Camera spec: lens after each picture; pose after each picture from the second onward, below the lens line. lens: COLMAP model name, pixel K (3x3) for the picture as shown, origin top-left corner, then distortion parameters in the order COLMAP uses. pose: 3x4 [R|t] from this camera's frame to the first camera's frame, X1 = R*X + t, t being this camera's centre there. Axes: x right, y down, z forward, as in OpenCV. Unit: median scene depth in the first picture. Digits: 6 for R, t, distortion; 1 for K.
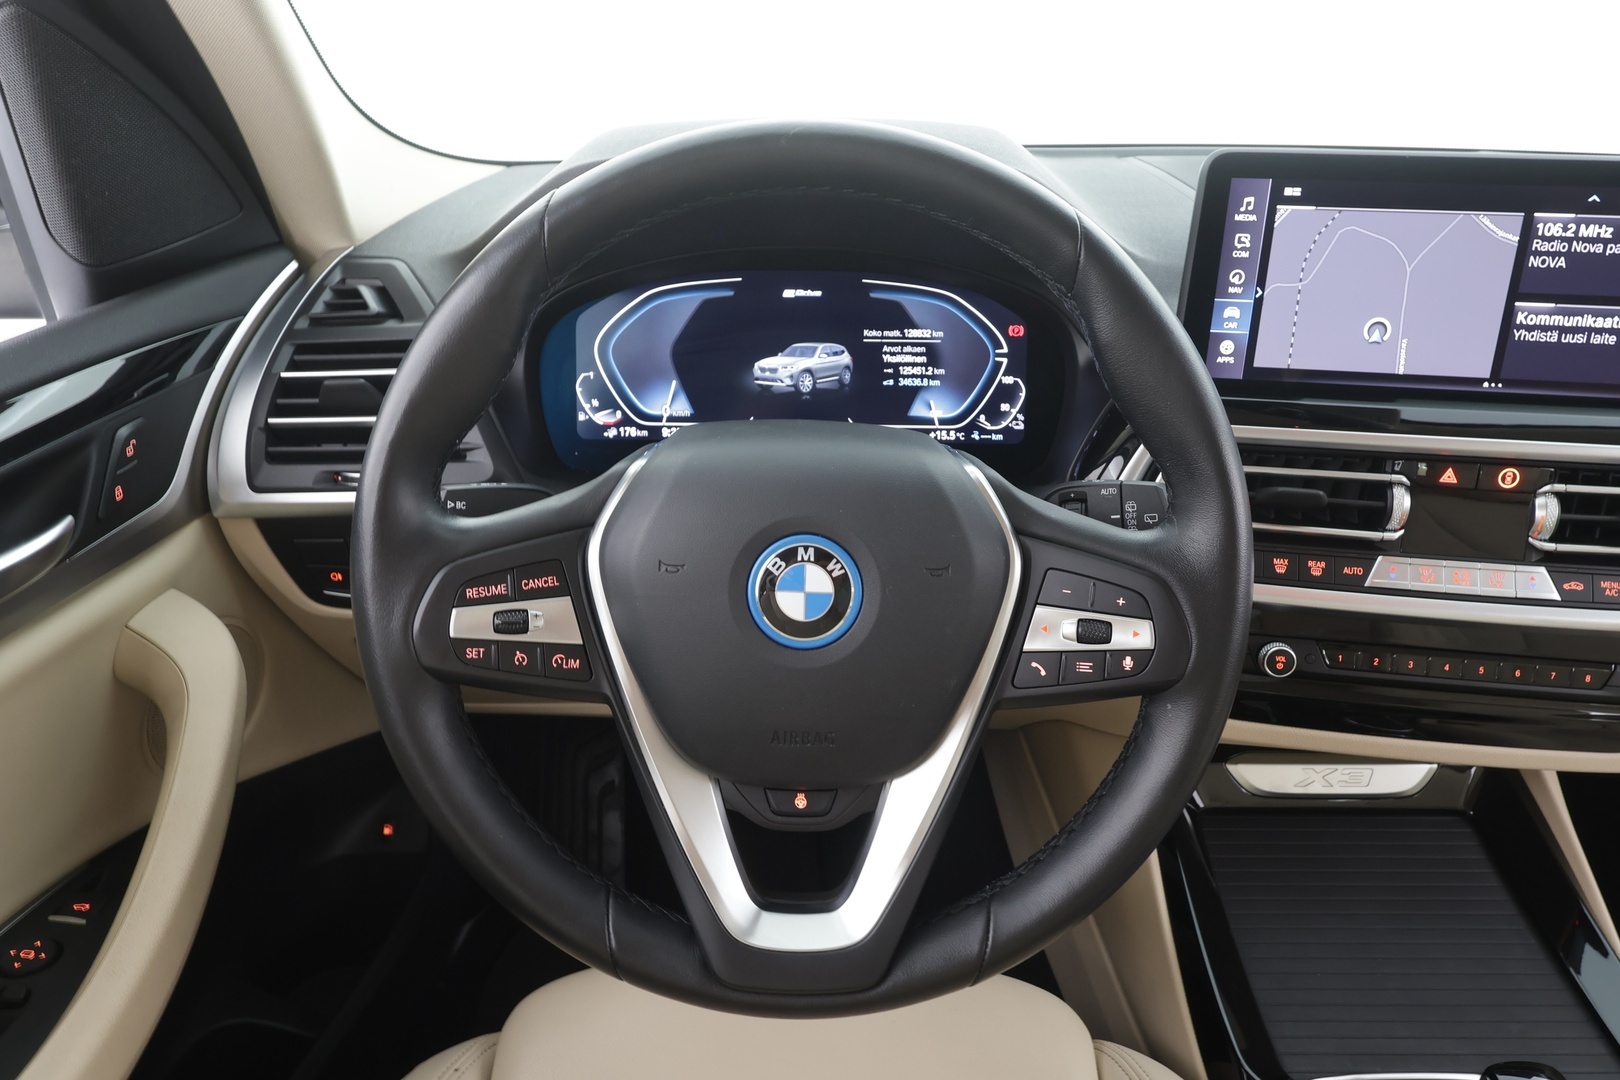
lens RADIAL K [[999.9, 0, 808.5], [0, 999.9, 542.8], [0, 0, 1]] dist [-0.000876, 0.001506]
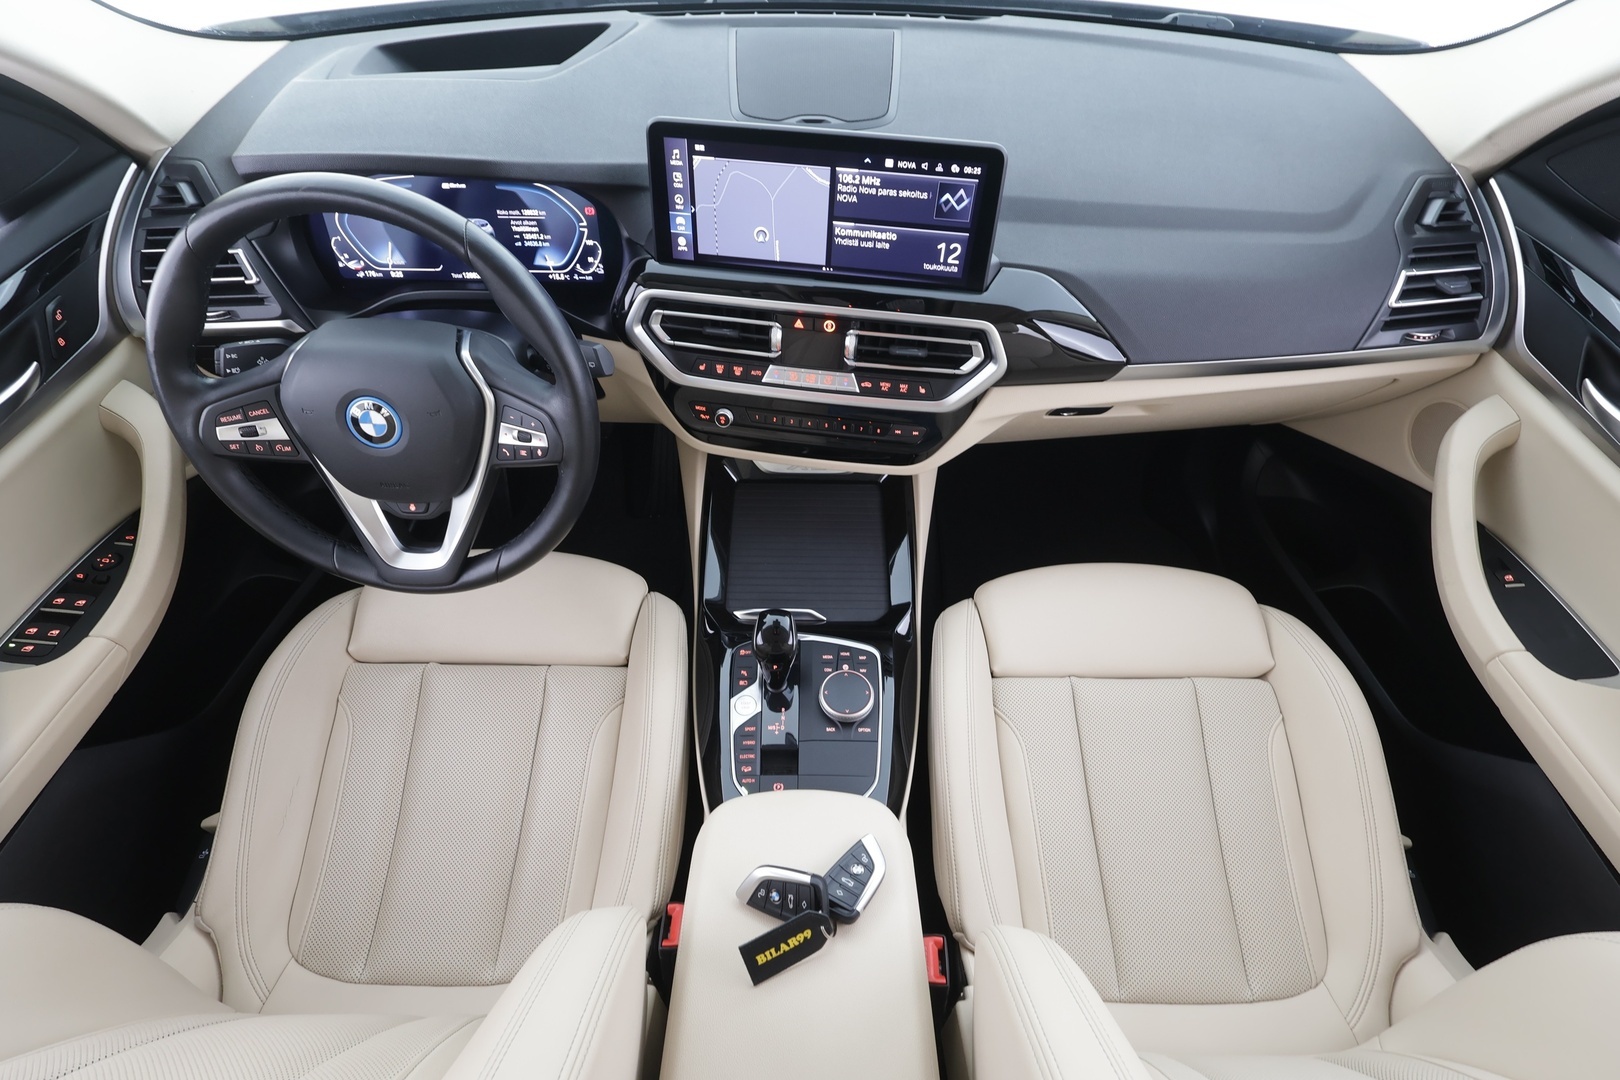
lens RADIAL K [[751.4, 0, 810.0], [0, 751.4, 540.0], [0, 0, 1]] dist [0.000488, 0.000761]
pose [[0.999917, 0.008399, -0.009749, 0.669255], [-0.003307, 0.899881, 0.436122, -0.303769], [0.012436, -0.436054, 0.899835, -0.384345]]
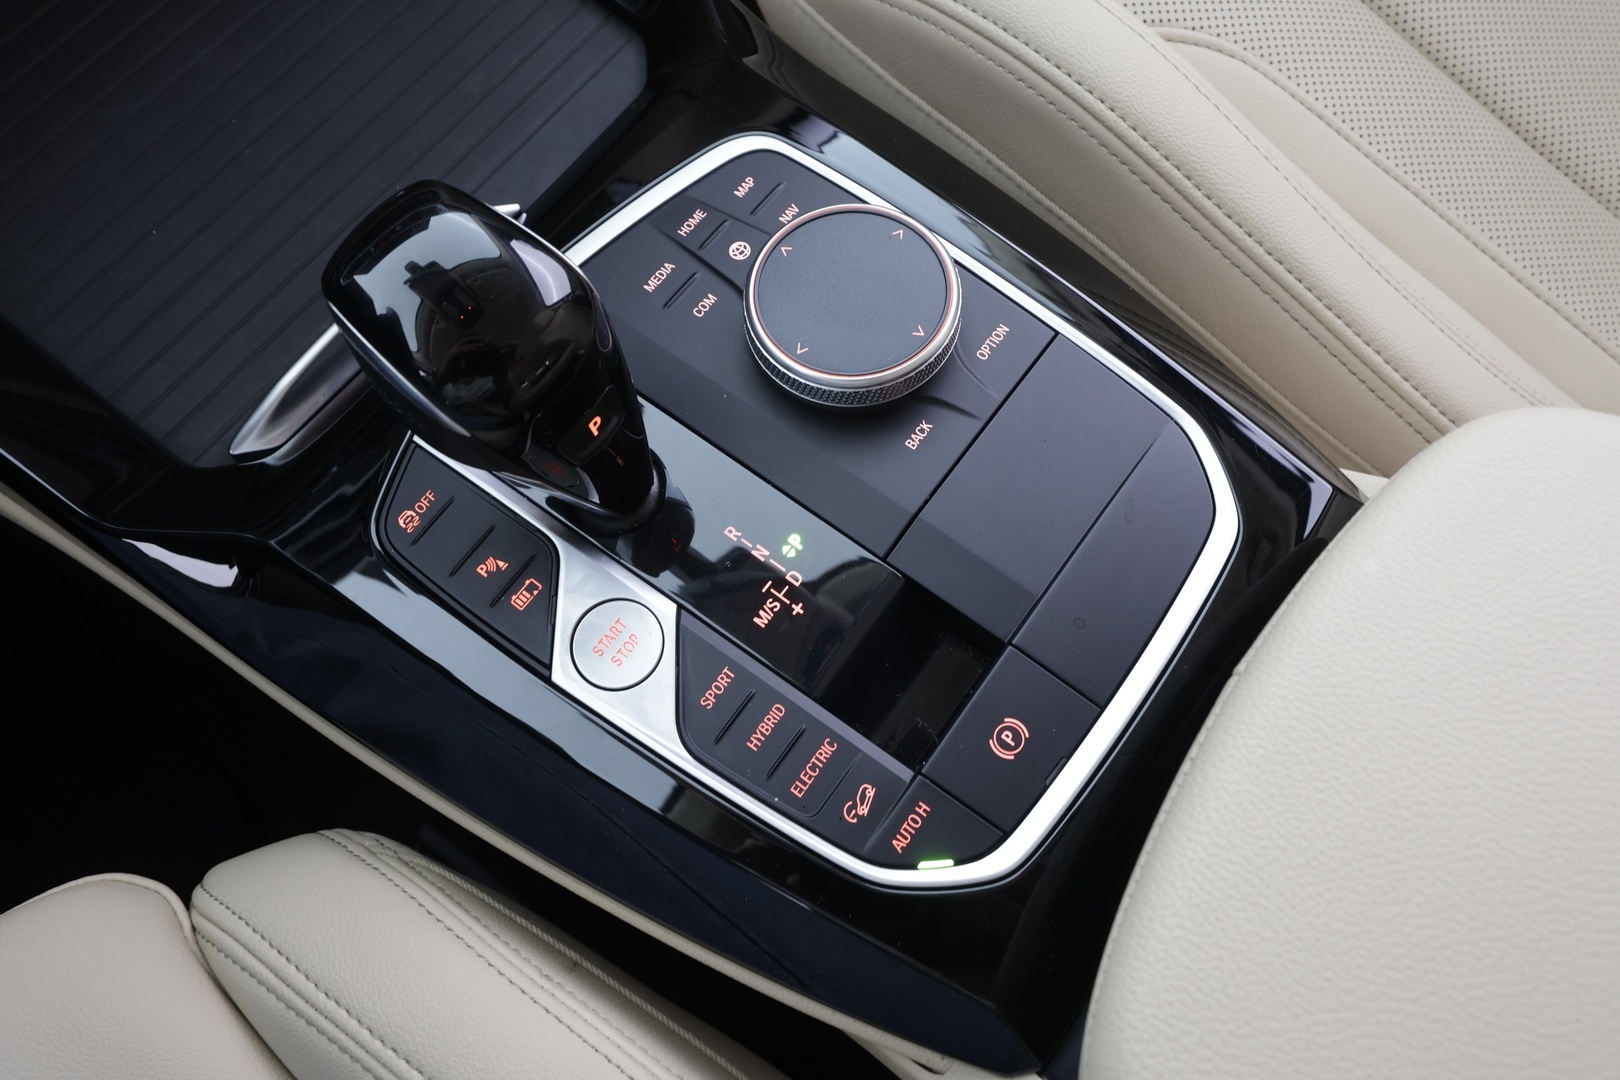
lens RADIAL K [[999.9, 0, 808.5], [0, 999.9, 542.8], [0, 0, 1]] dist [-0.000876, 0.001506]
pose [[0.608716, -0.755046, 0.243659, 0.512681], [0.359089, 0.536047, 0.764008, 0.275963], [-0.707475, -0.377569, 0.597429, 0.461405]]
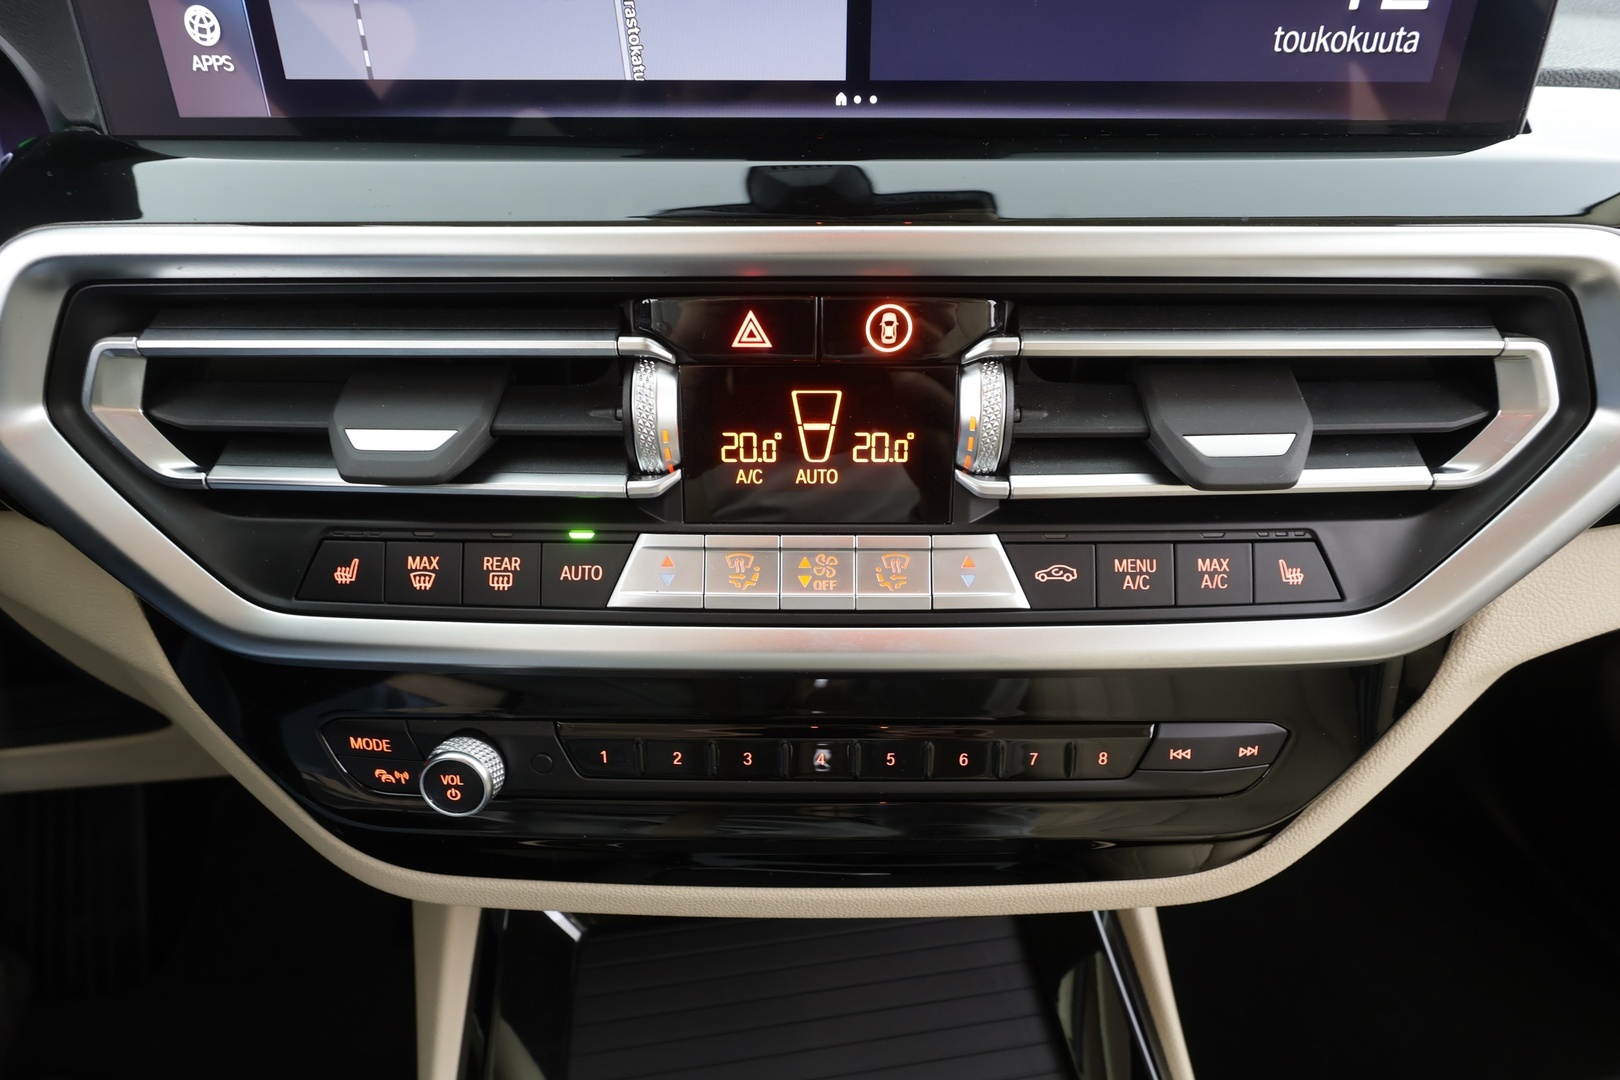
lens RADIAL K [[751.4, 0, 810.0], [0, 751.4, 540.0], [0, 0, 1]] dist [0.000488, 0.000761]
pose [[0.991058, -0.080318, 0.106549, 0.617405], [0.068702, 0.991715, 0.108538, -0.014592], [-0.114384, -0.100248, 0.988366, 0.680440]]
